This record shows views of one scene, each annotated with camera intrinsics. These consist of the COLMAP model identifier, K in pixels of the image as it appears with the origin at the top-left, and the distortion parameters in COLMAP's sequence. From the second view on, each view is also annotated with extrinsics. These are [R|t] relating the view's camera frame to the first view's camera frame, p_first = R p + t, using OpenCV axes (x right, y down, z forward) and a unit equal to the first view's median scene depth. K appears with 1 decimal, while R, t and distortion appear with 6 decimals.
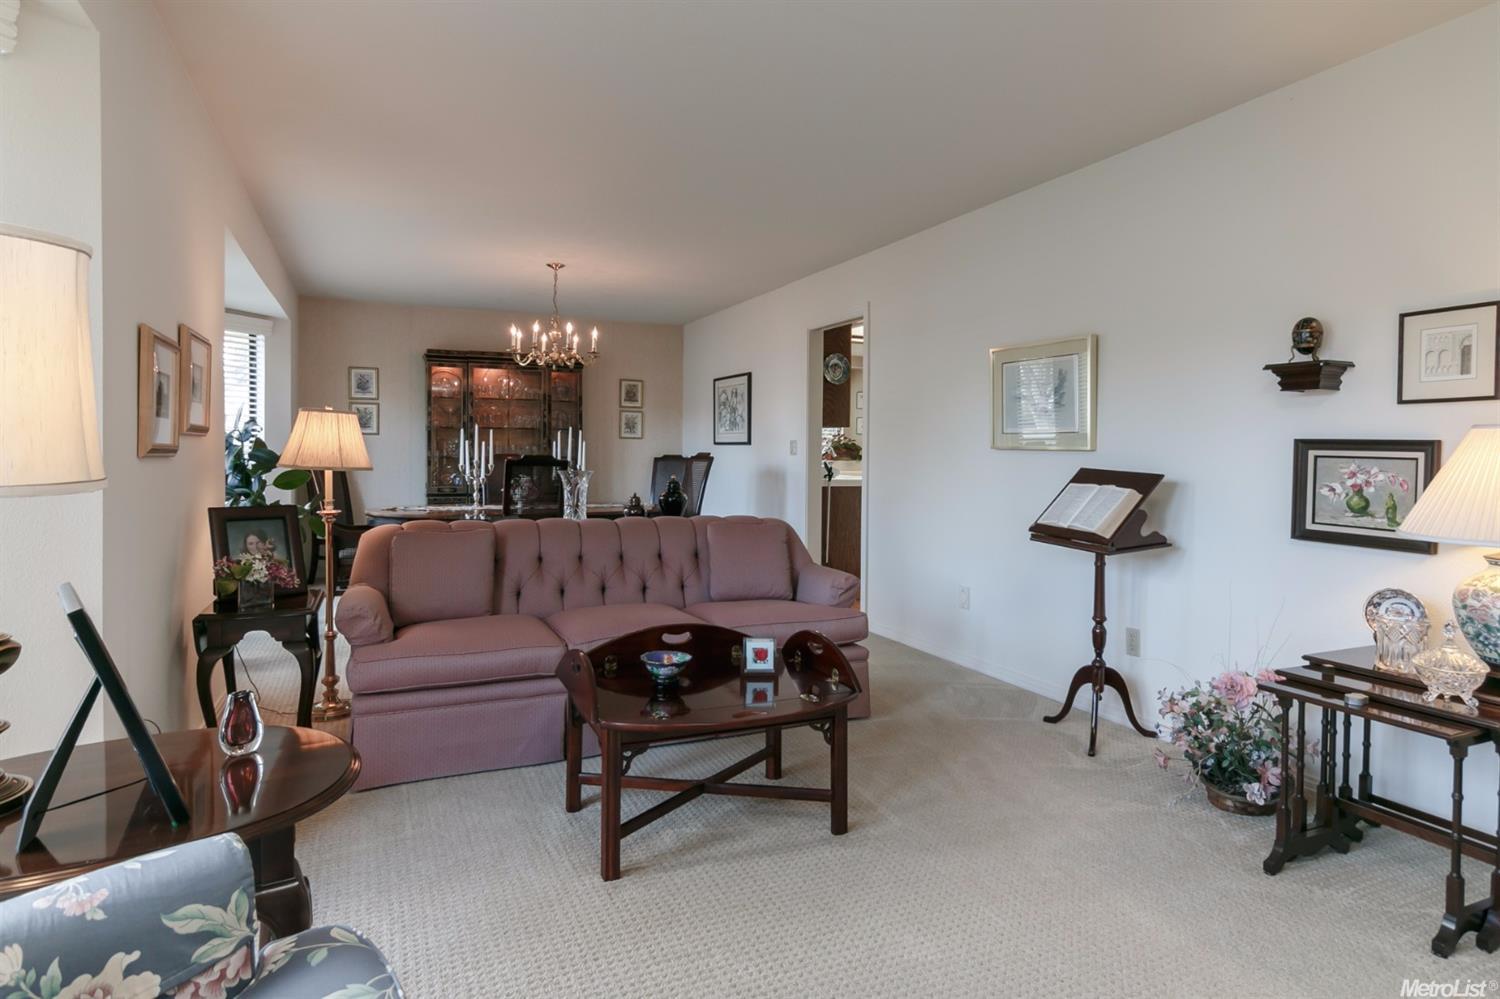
lens RADIAL K [[825.5, 0, 748.2], [0, 825.5, 462.3], [0, 0, 1]] dist [0.002218, 0.000229]
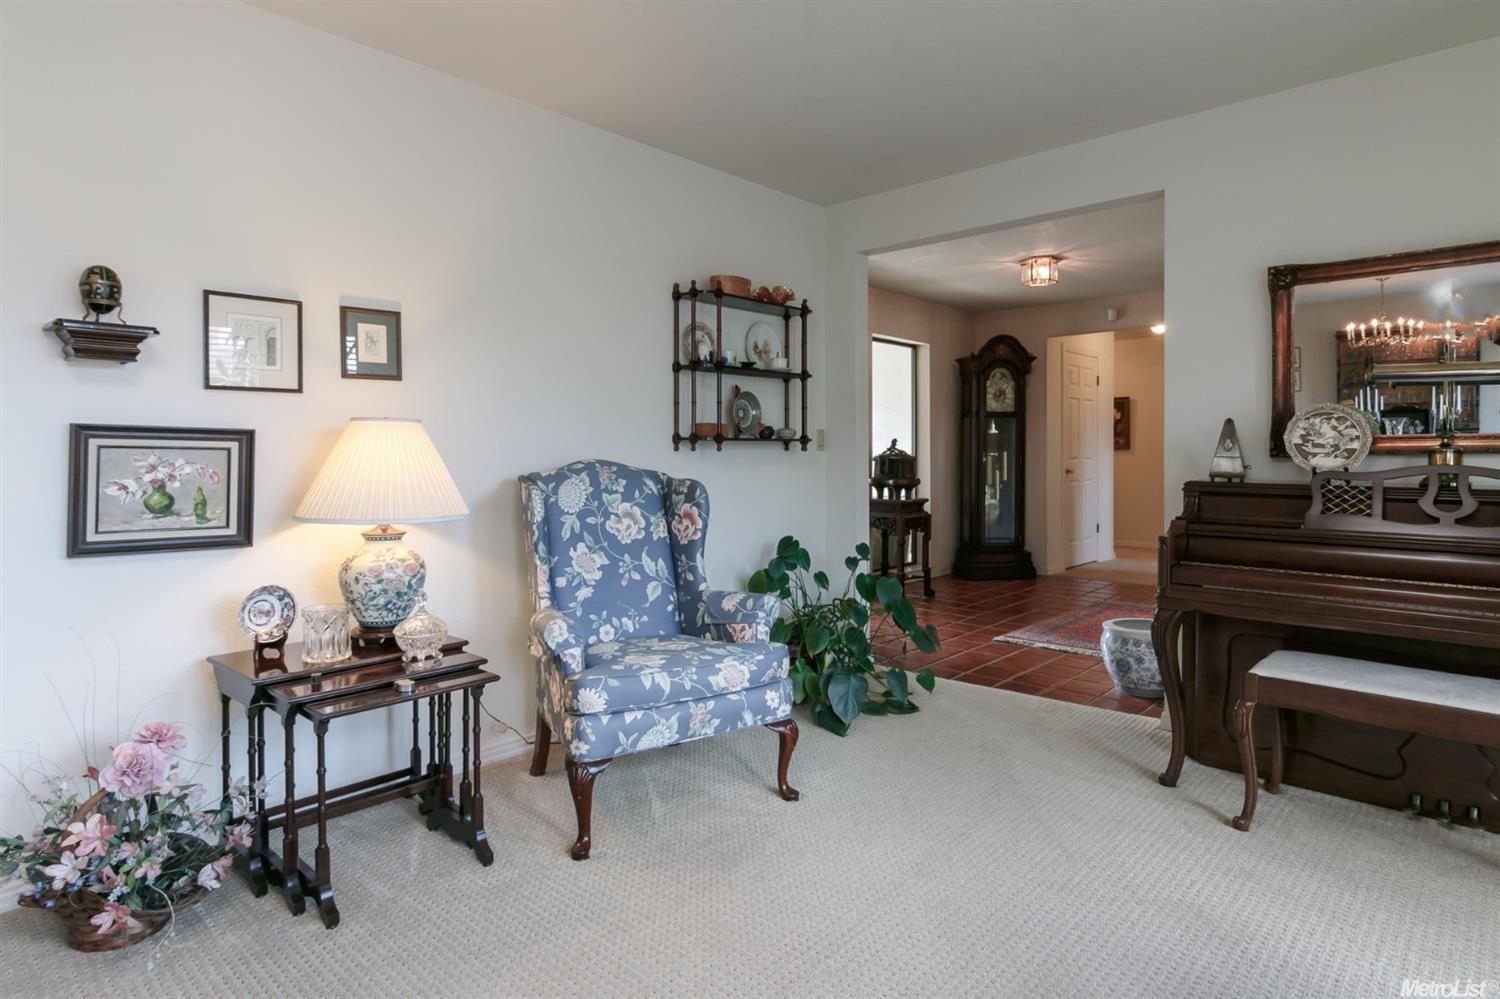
lens RADIAL K [[825.5, 0, 745.0], [0, 825.5, 442.7], [0, 0, 1]] dist [0.002218, 0.000229]
pose [[-0.395858, -0.000894, 0.918311, -0.276093], [0.007704, 0.999961, 0.004295, -0.009786], [-0.918279, 0.008775, -0.395836, 0.785462]]
